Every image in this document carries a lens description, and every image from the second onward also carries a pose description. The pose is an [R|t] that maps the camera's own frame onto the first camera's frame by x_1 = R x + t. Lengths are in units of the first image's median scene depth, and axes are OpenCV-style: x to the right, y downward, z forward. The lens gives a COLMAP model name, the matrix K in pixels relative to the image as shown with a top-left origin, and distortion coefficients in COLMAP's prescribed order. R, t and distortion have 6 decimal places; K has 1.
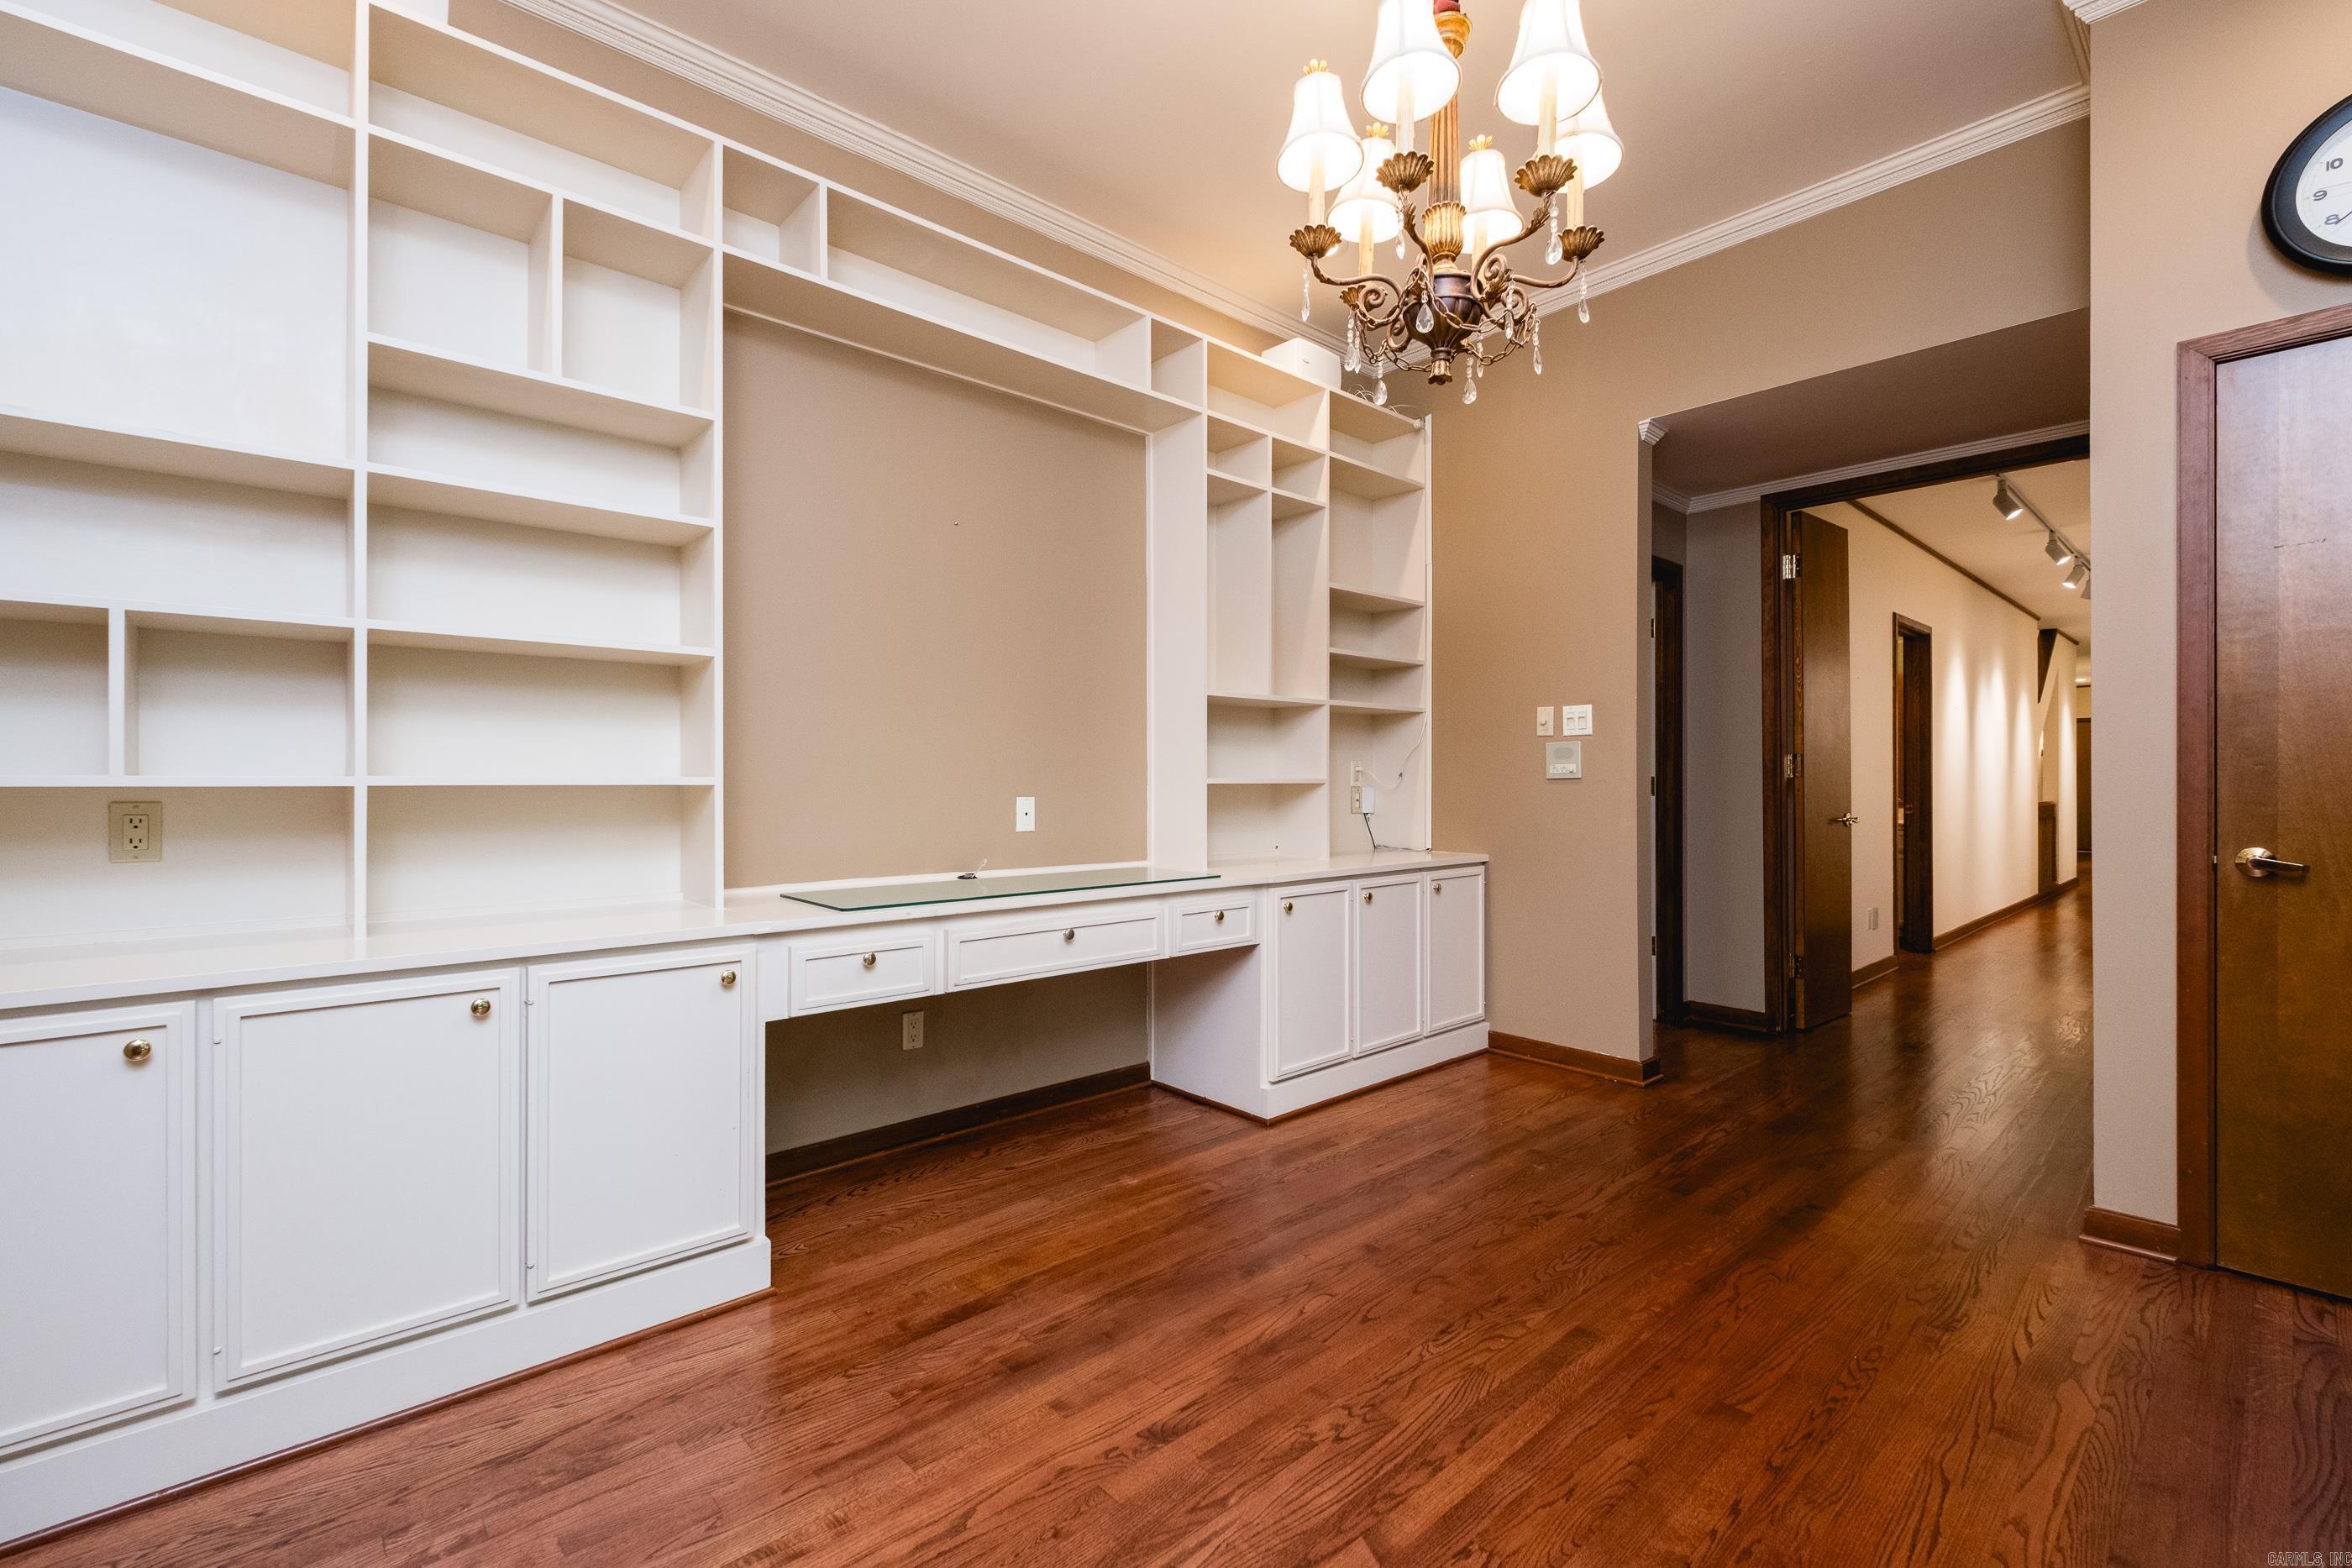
lens RADIAL K [[1004.4, 0, 1176.7], [0, 1004.4, 785.9], [0, 0, 1]] dist [0.011344, -0.009395]
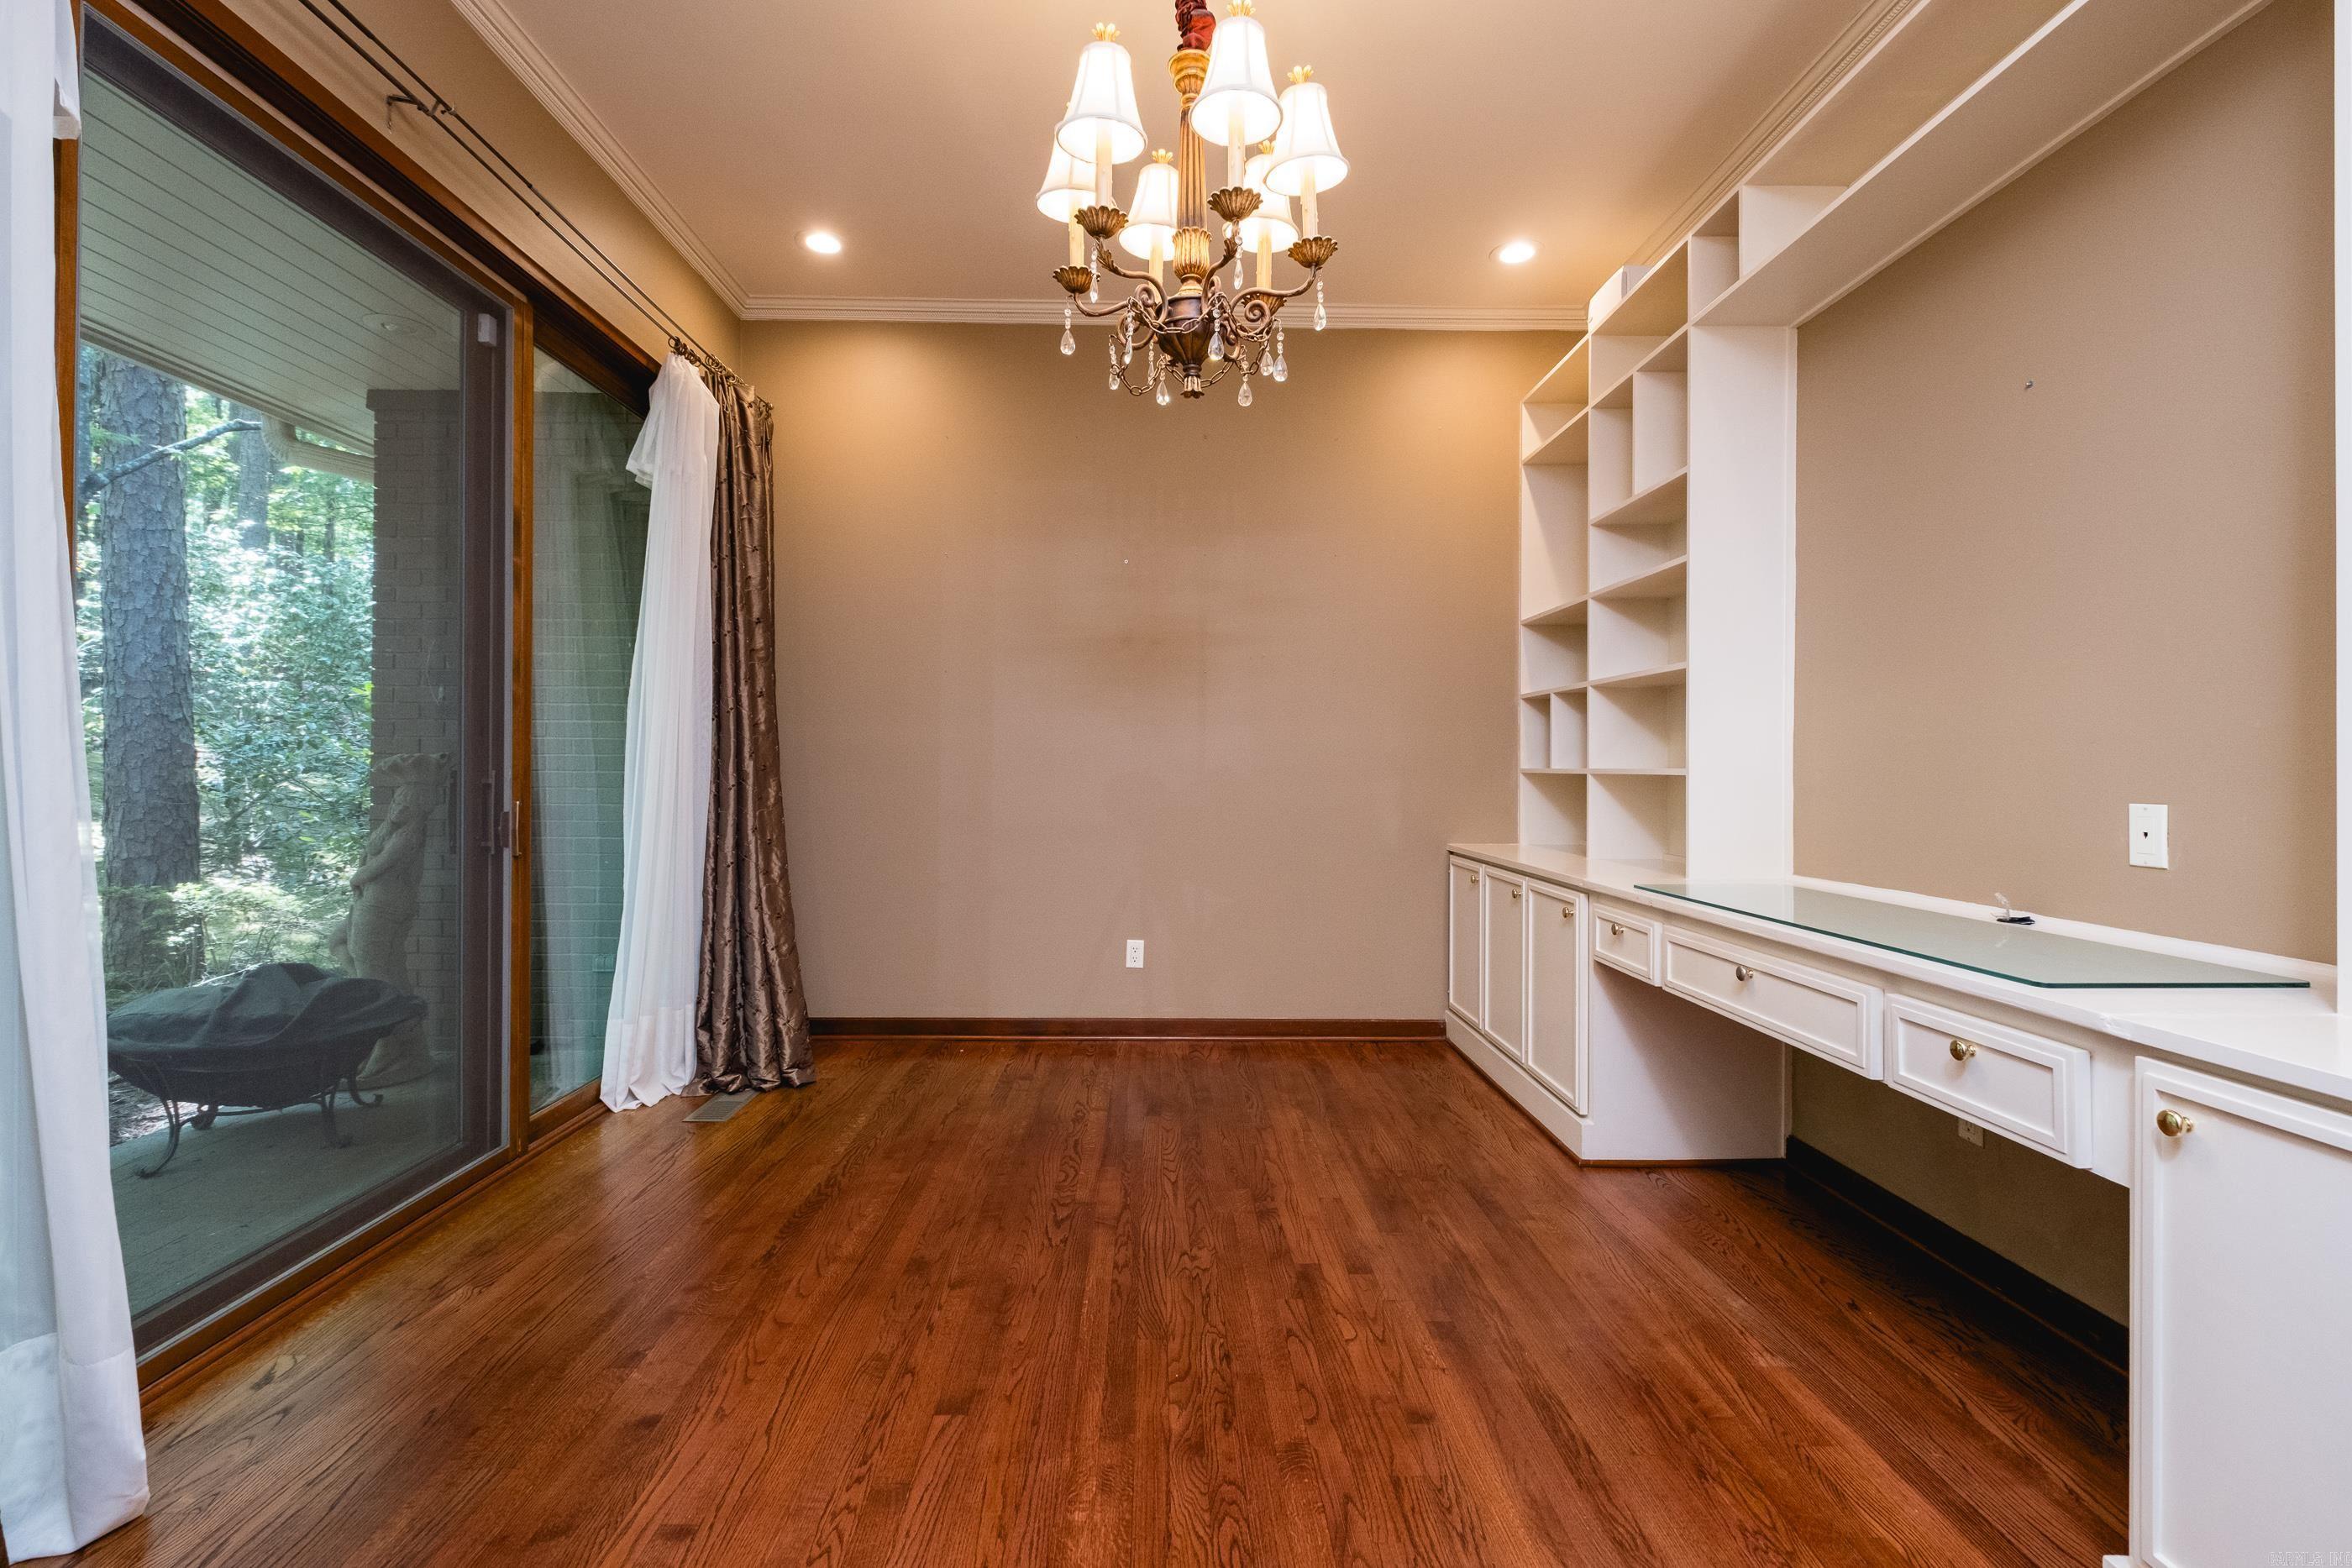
lens RADIAL K [[1011.8, 0, 1179.1], [0, 1011.8, 806.8], [0, 0, 1]] dist [0.000257, -0.001073]
pose [[-0.648681, 0.023566, -0.760695, 1.006445], [-0.009336, 0.999199, 0.038916, -0.005971], [0.761003, 0.032347, -0.647942, 1.572269]]
